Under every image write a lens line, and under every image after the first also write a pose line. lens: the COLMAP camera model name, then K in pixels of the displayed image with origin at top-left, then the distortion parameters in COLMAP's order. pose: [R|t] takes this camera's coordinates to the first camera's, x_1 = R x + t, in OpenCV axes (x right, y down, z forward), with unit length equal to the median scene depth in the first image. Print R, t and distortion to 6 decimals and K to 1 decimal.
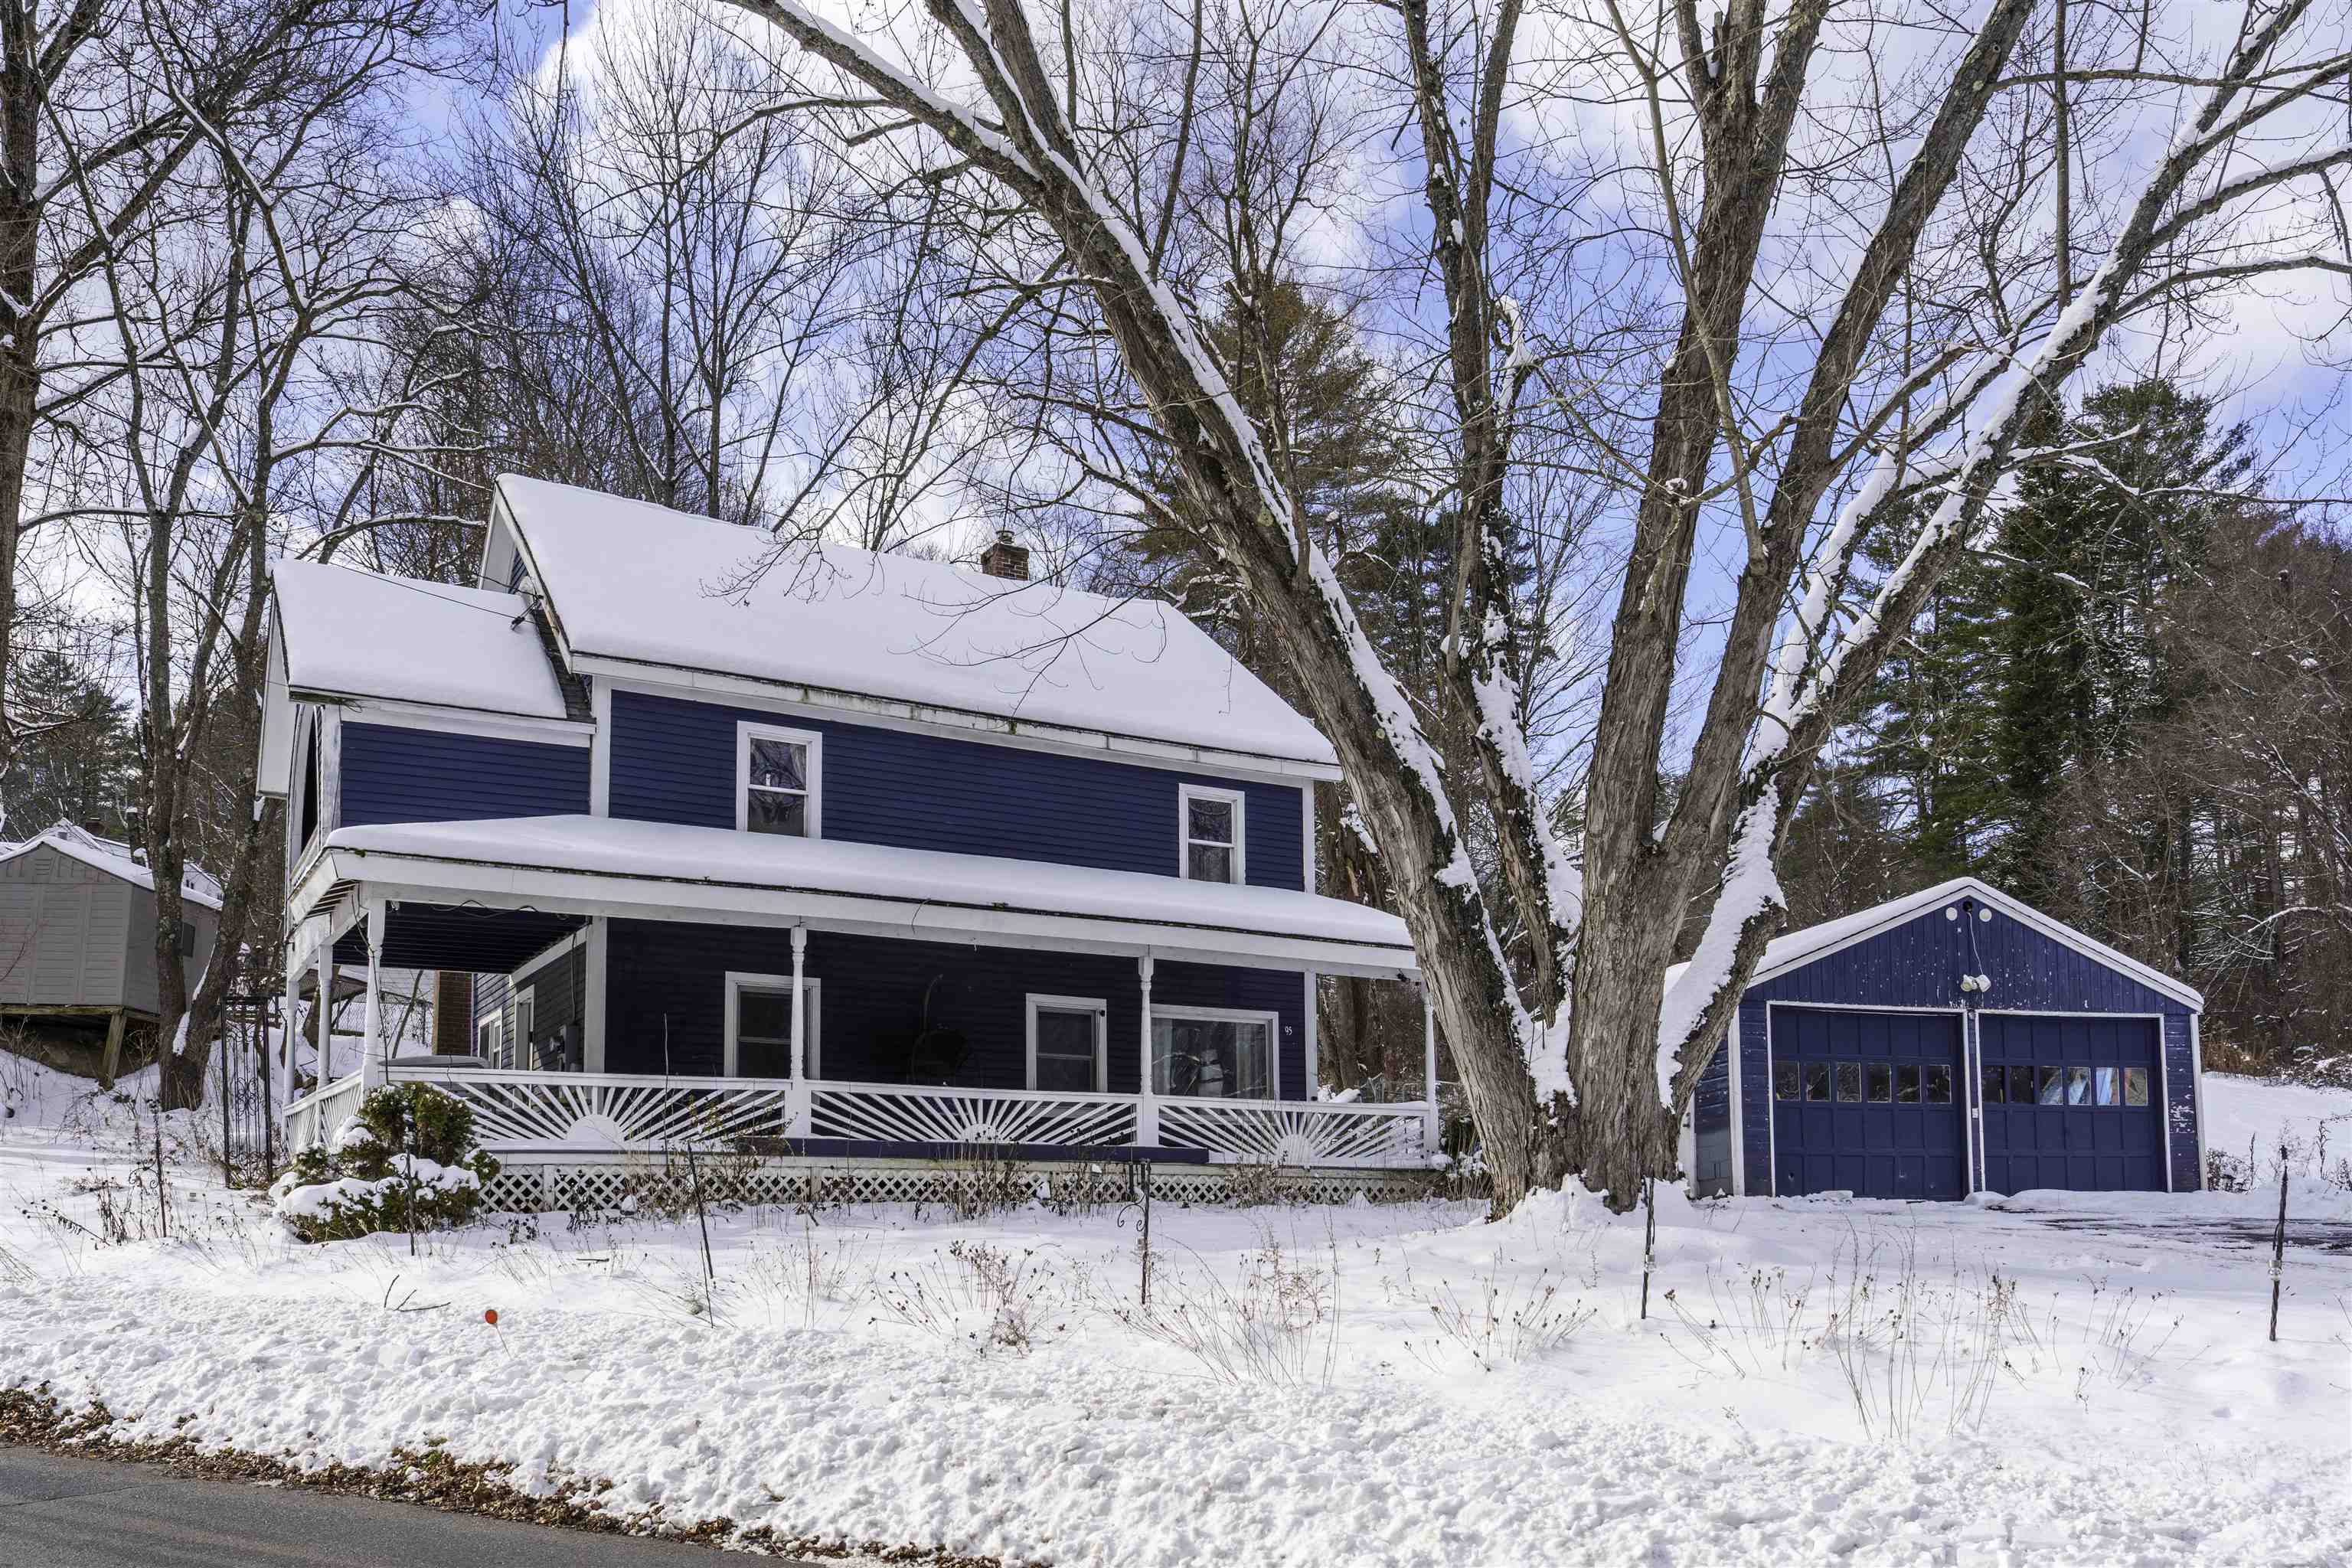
lens RADIAL K [[1862.1, 0, 1174.9], [0, 1862.1, 894.2], [0, 0, 1]] dist [0.006158, 0.005124]
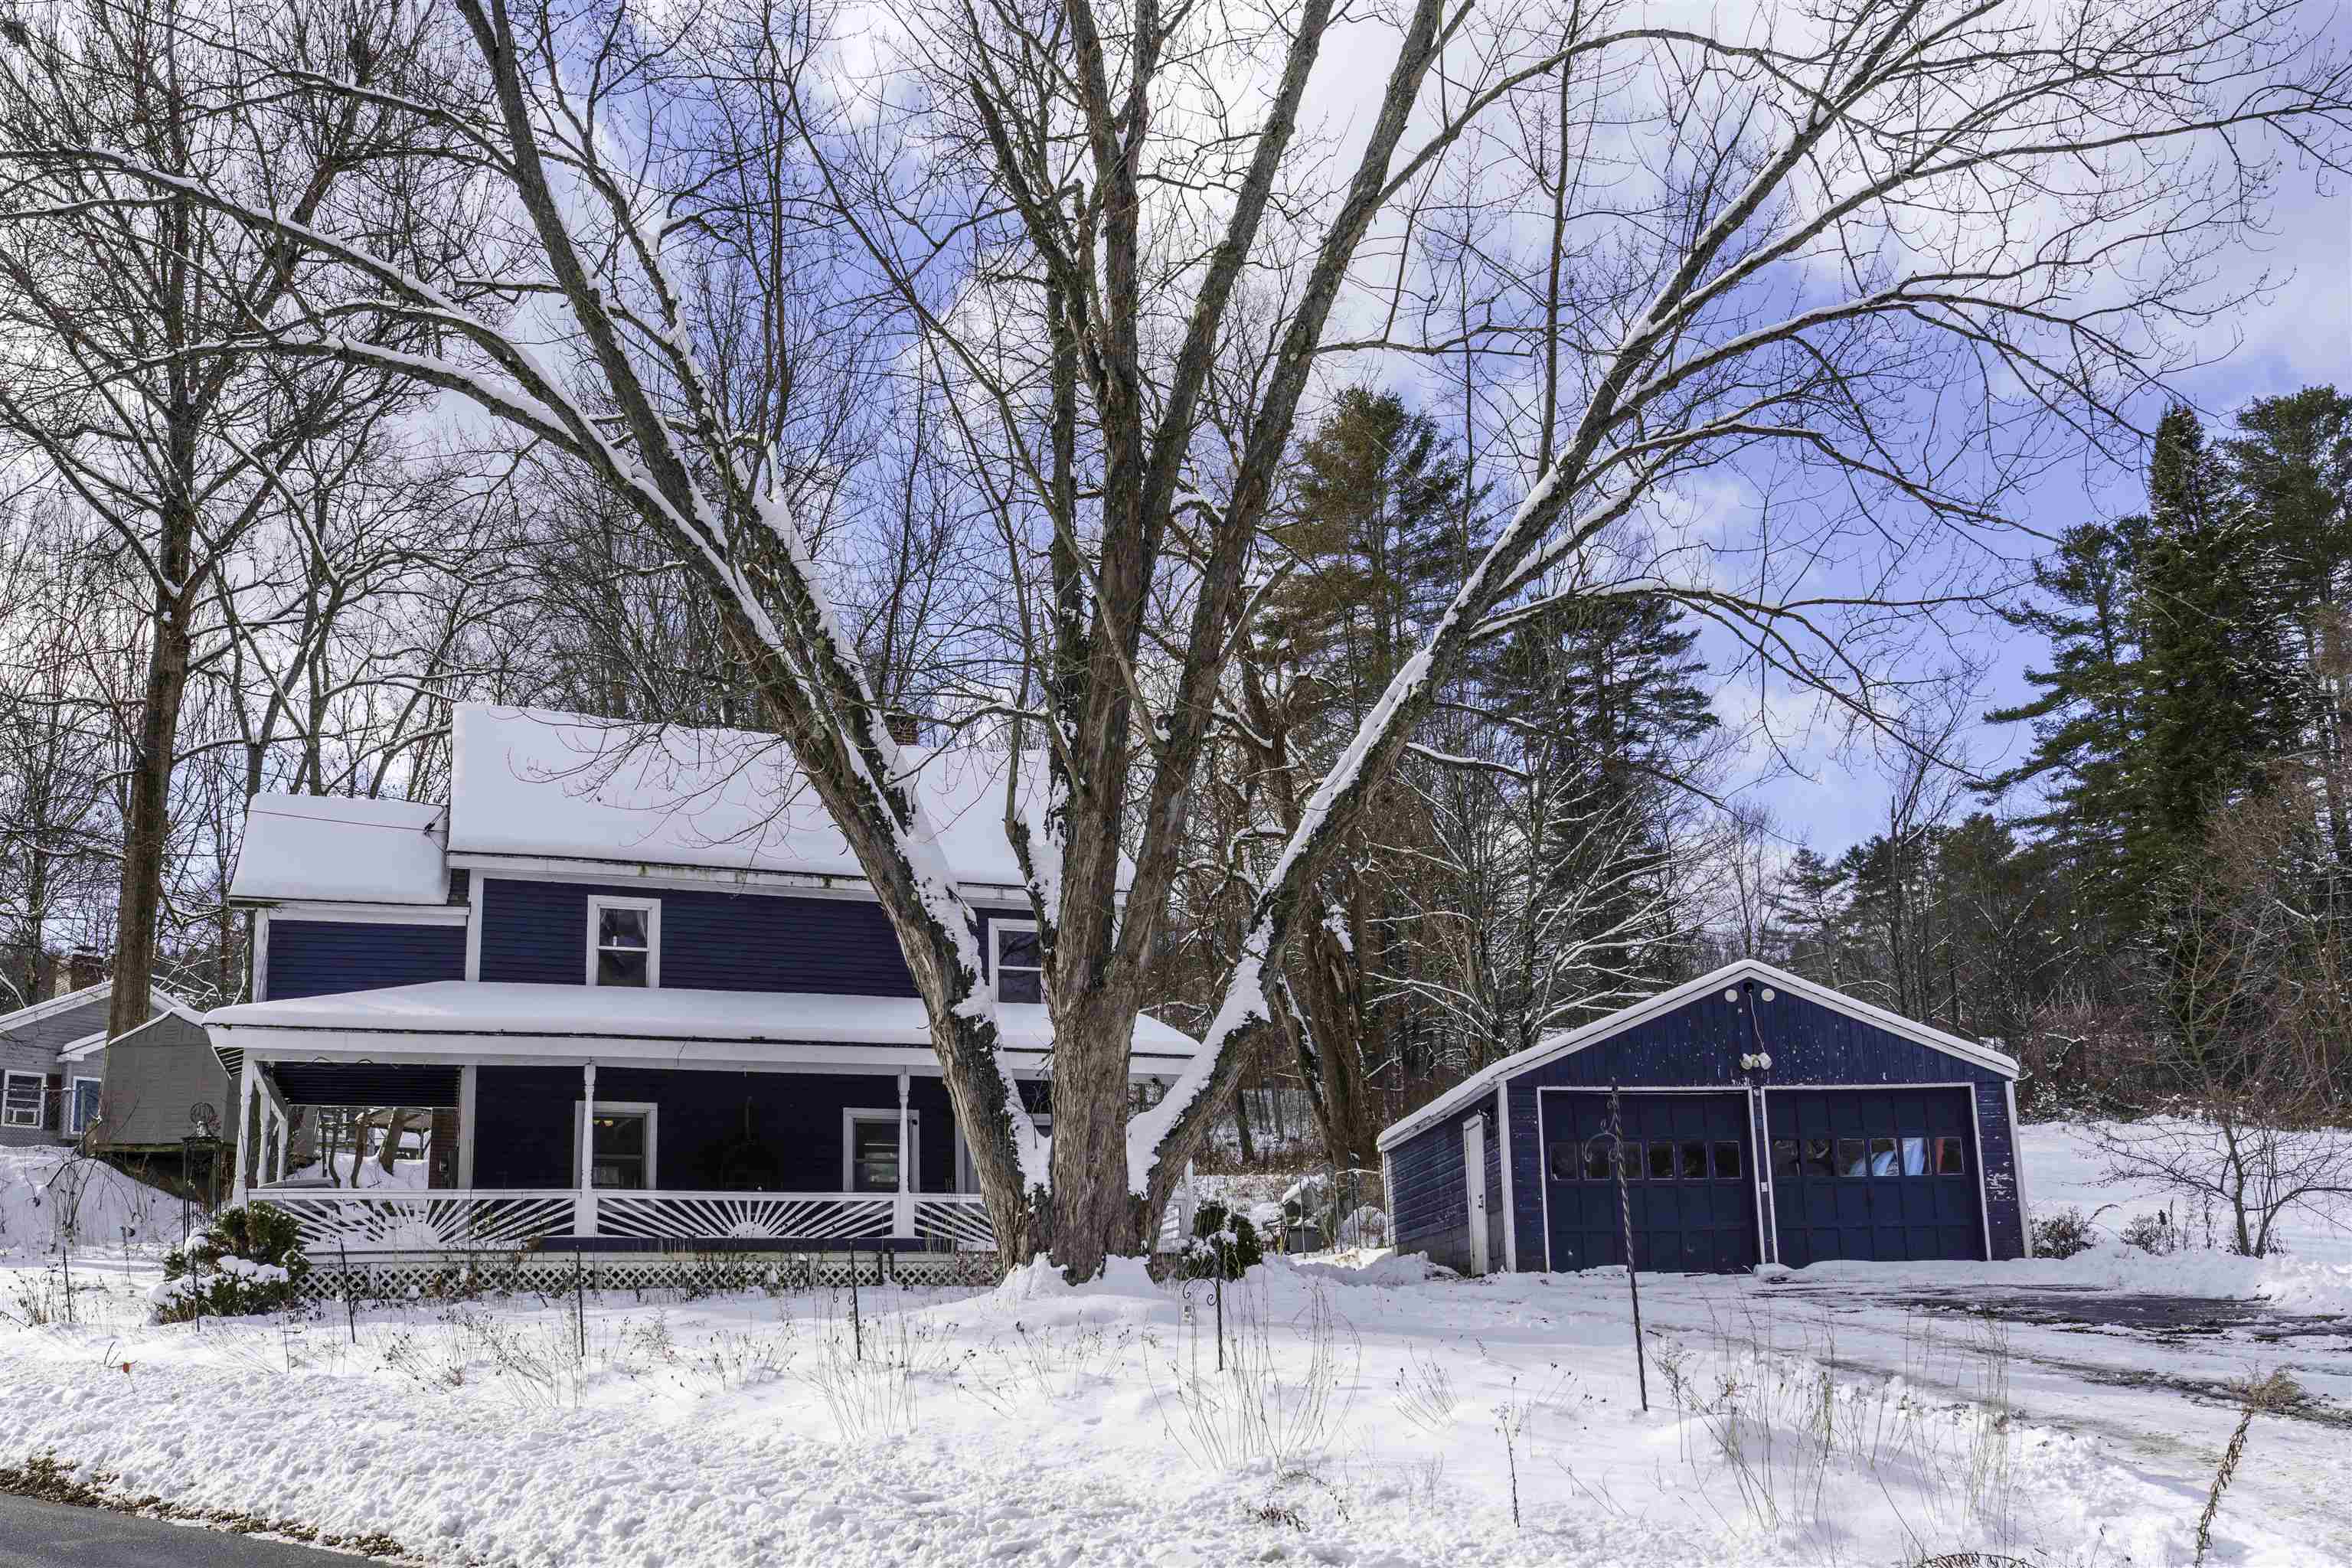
lens RADIAL K [[1947.7, 0, 1176.0], [0, 1947.7, 784.0], [0, 0, 1]] dist [0.003242, -0.005018]
pose [[0.975061, -0.071992, -0.209937, 0.435063], [0.051246, 0.993397, -0.102643, -0.014133], [0.215940, 0.089325, 0.972312, -0.184632]]
